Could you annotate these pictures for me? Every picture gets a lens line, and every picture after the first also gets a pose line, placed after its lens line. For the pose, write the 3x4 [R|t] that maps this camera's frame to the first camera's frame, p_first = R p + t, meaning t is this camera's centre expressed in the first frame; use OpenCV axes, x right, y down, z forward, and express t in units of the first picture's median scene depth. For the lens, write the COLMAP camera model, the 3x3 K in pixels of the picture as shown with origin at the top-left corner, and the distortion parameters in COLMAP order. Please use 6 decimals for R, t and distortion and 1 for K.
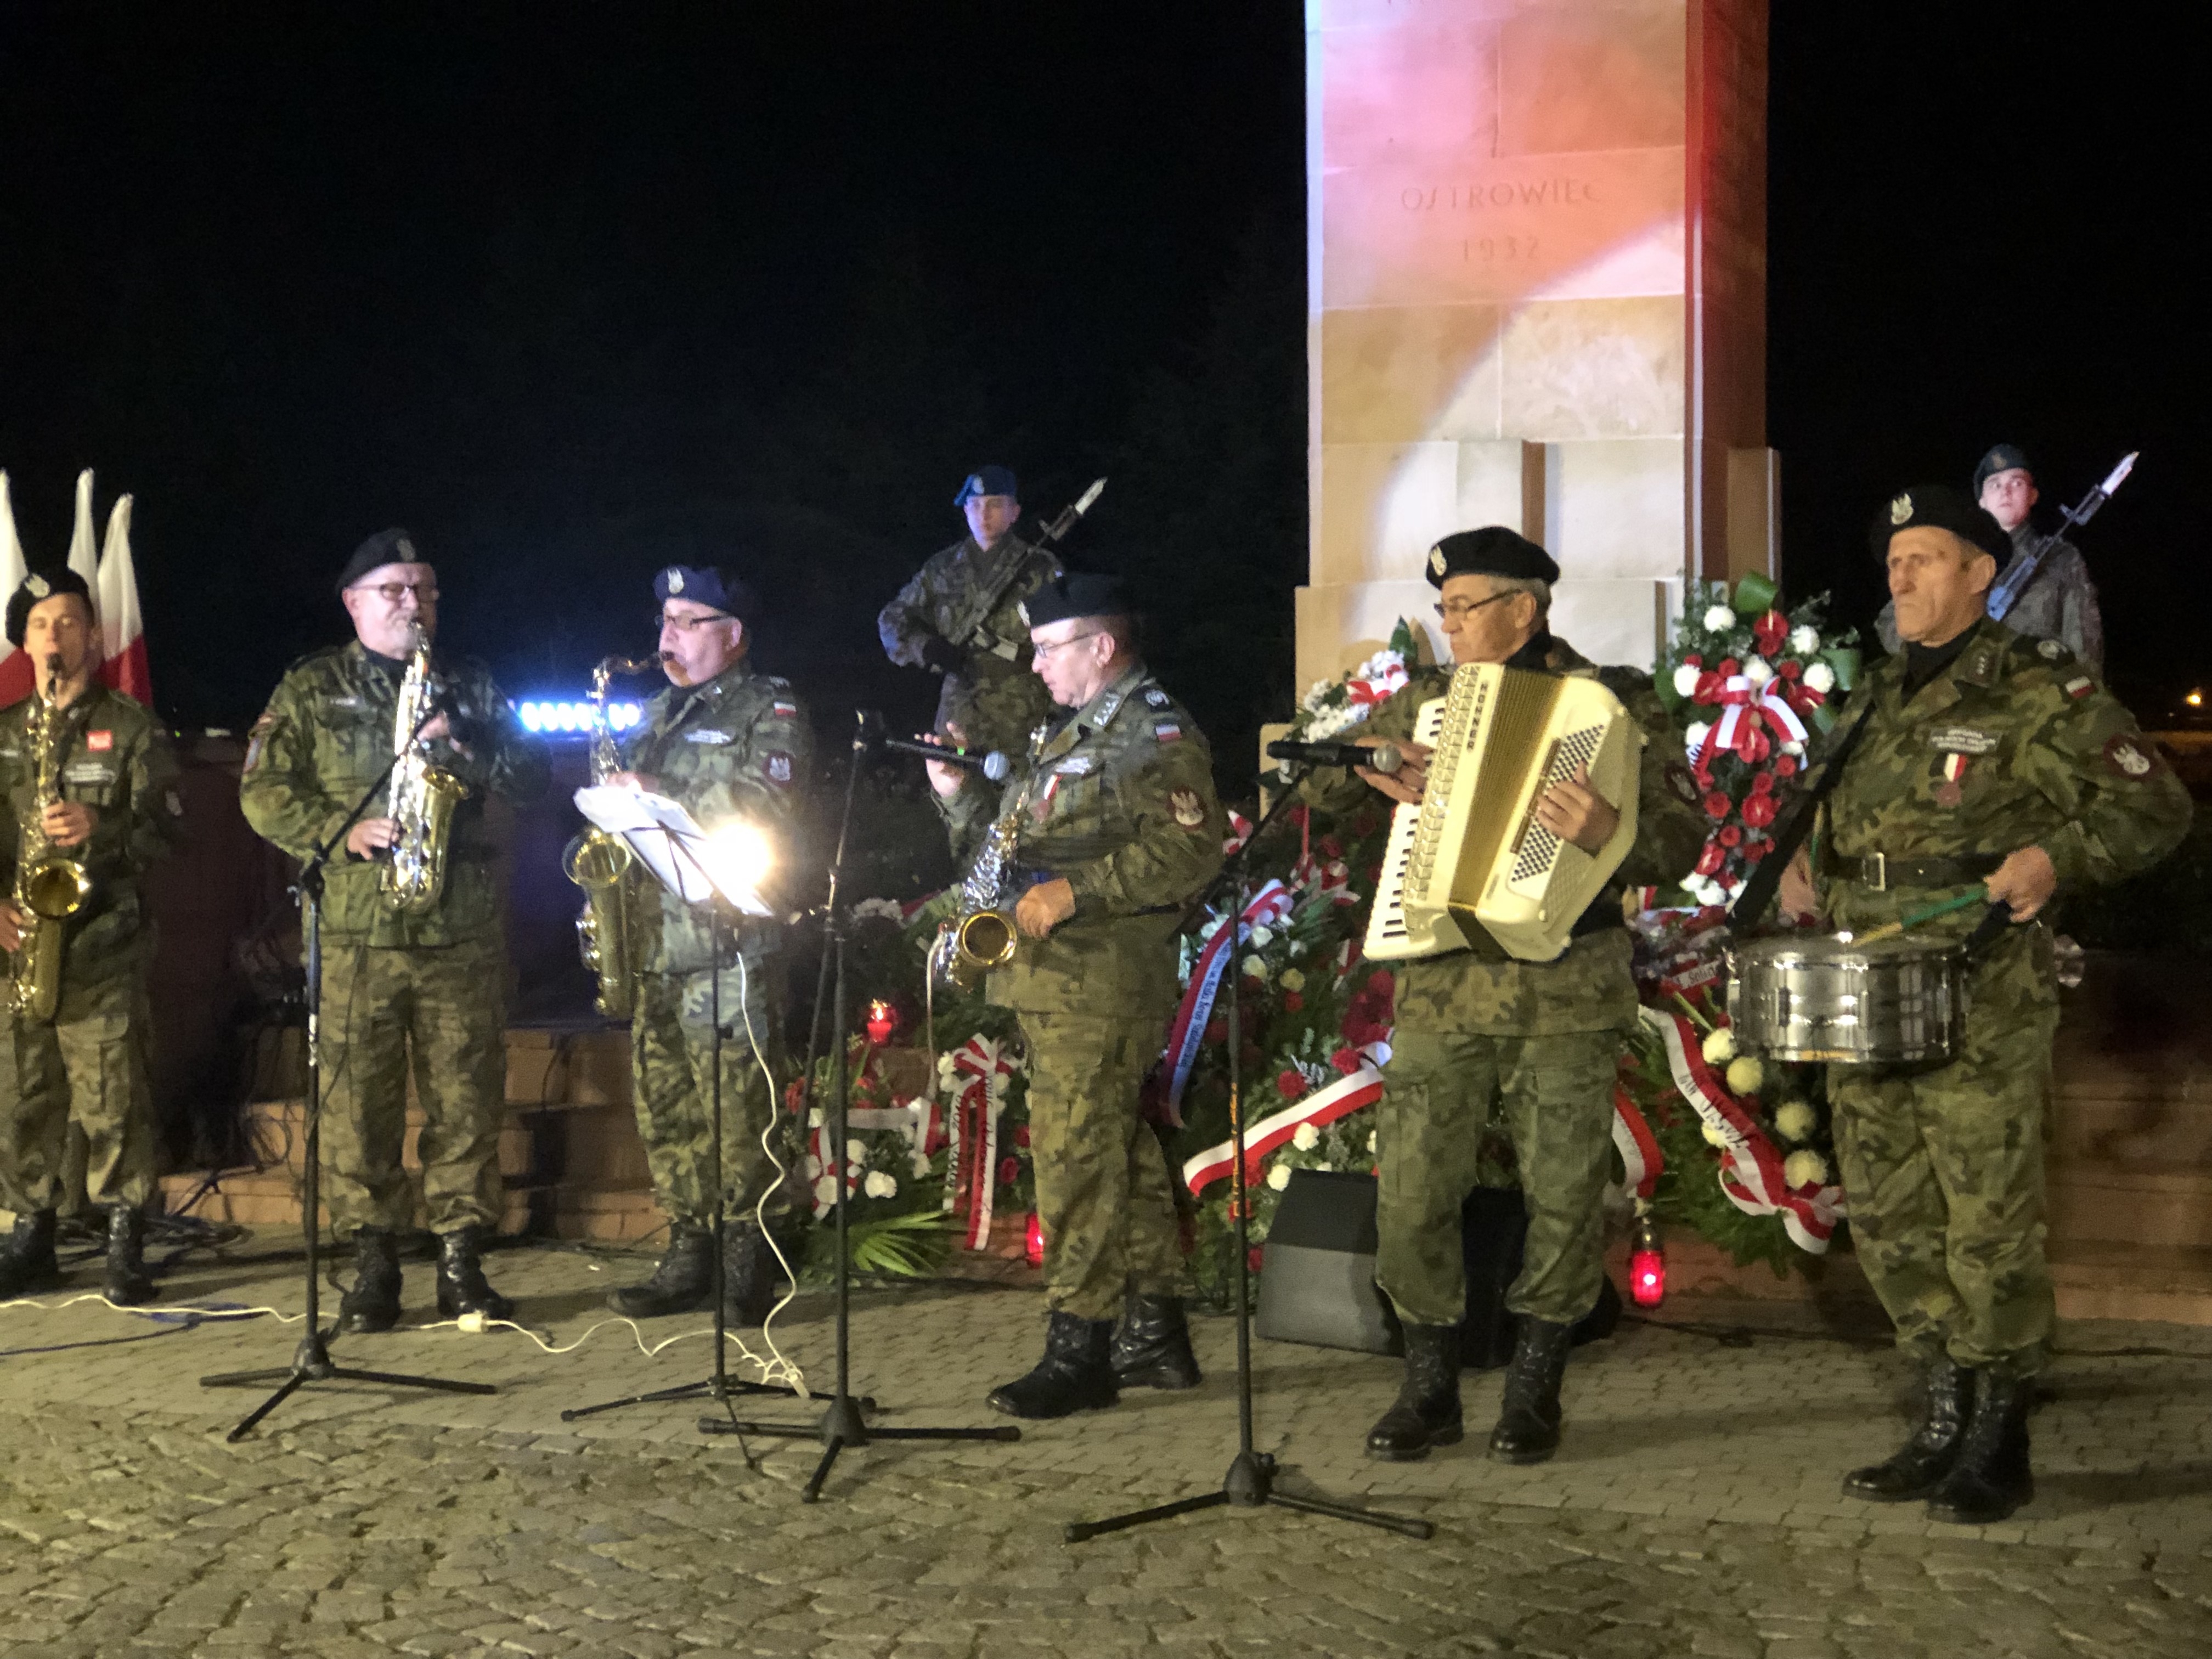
lens RADIAL K [[3645.0, 0, 1085.3], [0, 3645.0, 836.1], [0, 0, 1]] dist [0.021847, 0.000000]
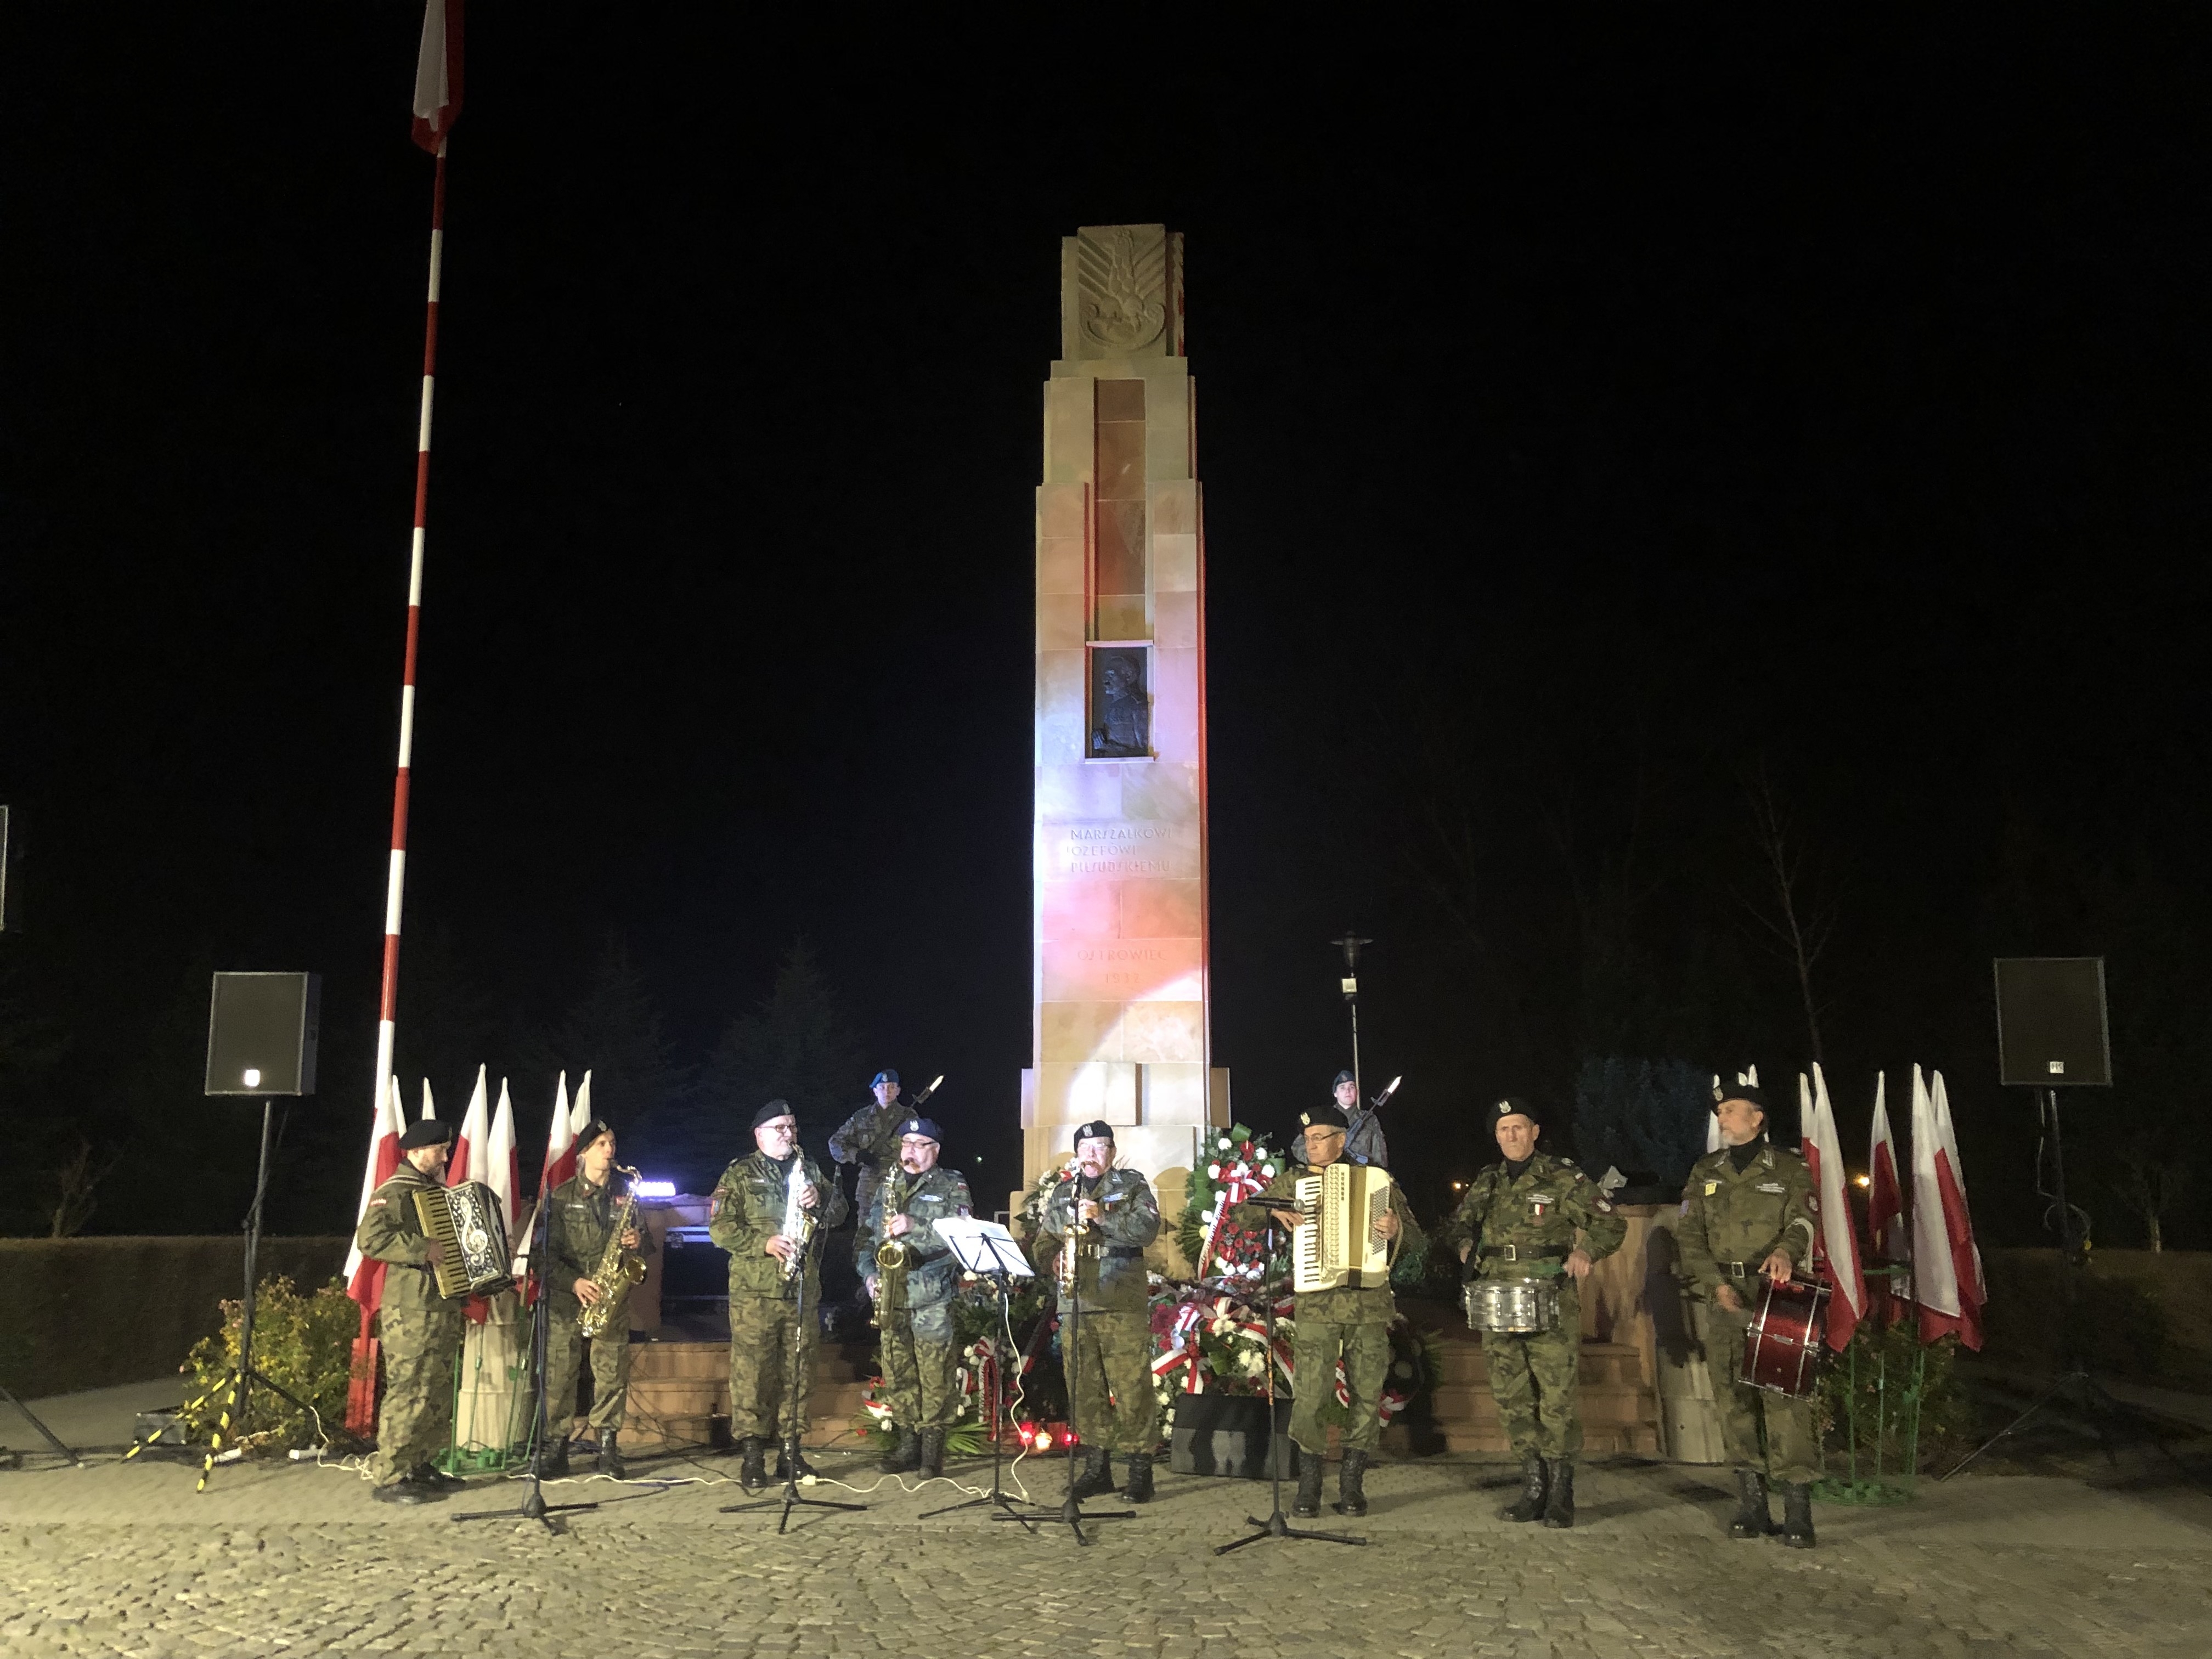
lens RADIAL K [[1809.2, 0, 1098.7], [0, 1809.2, 798.4], [0, 0, 1]] dist [0.049908, -0.066018]
pose [[0.962343, 0.059680, 0.265206, -0.220518], [0.006384, 0.970372, -0.241533, 0.003906], [-0.271763, 0.234131, 0.933449, -0.089200]]
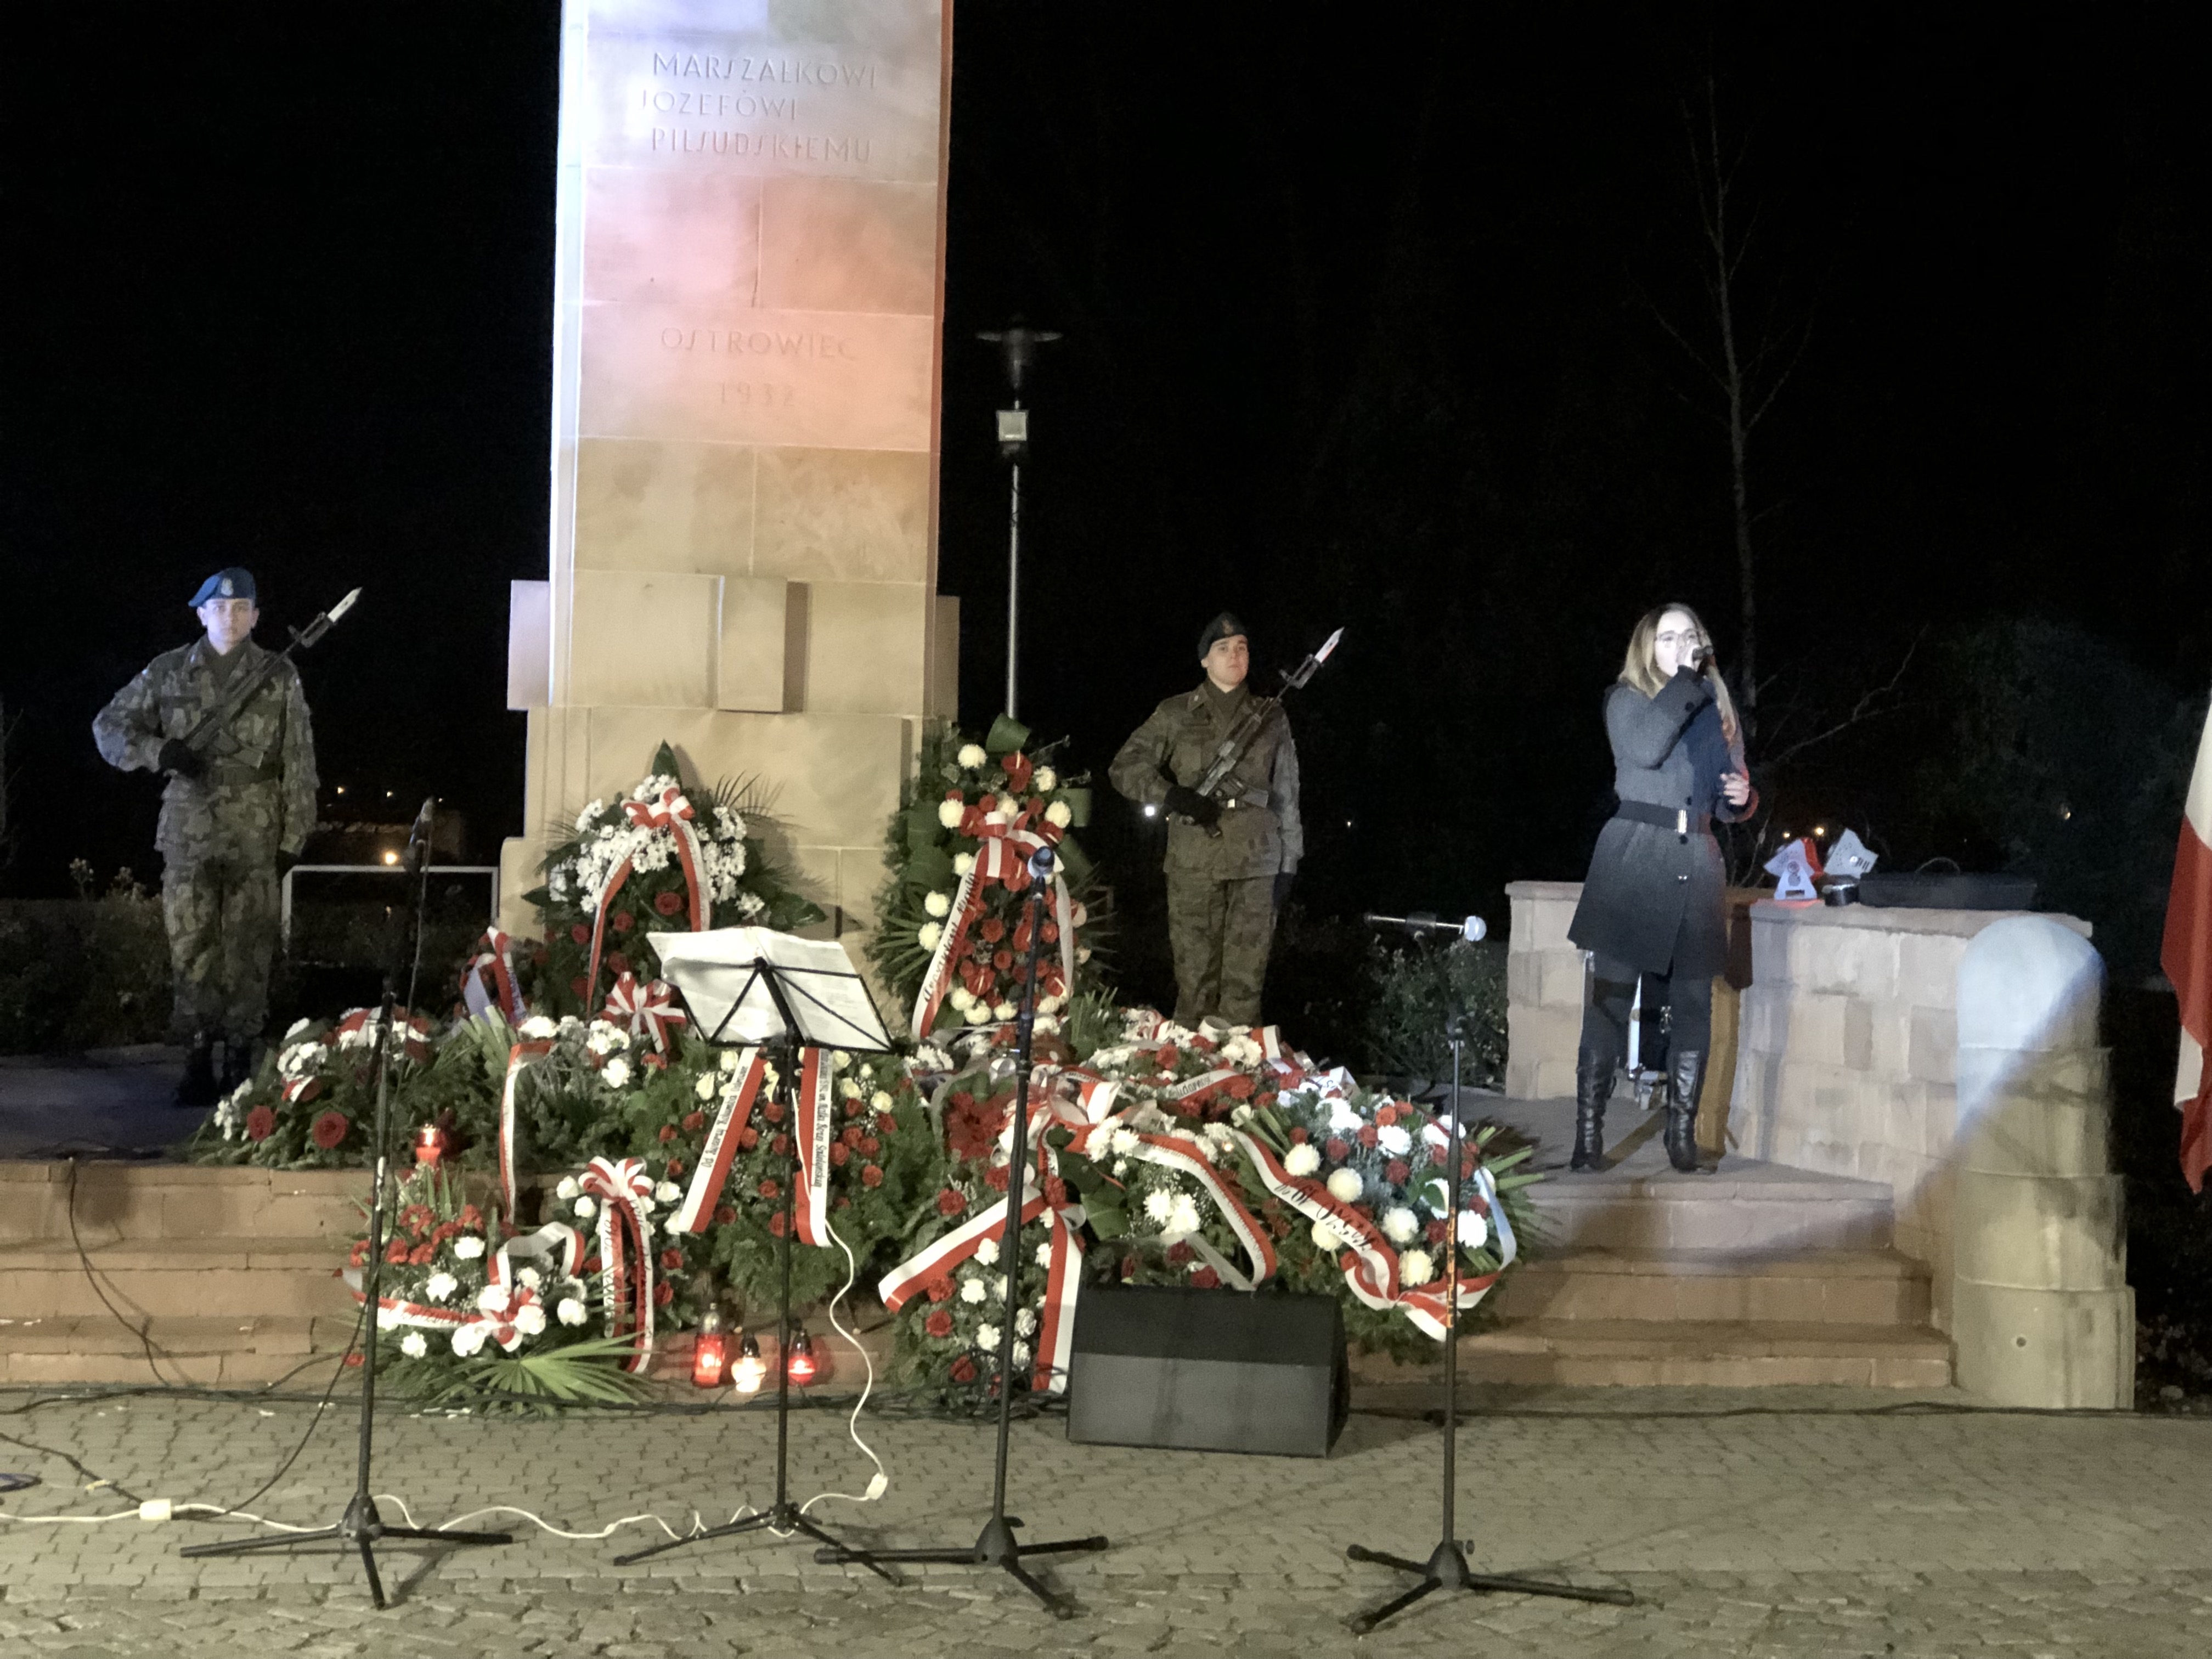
lens RADIAL K [[3645.0, 0, 1101.6], [0, 3645.0, 832.5], [0, 0, 1]] dist [0.021847, 0.000000]
pose [[0.869177, 0.026729, 0.493779, -0.332401], [-0.014915, 0.999501, -0.027850, -0.007949], [-0.494277, 0.016842, 0.869141, 0.044708]]
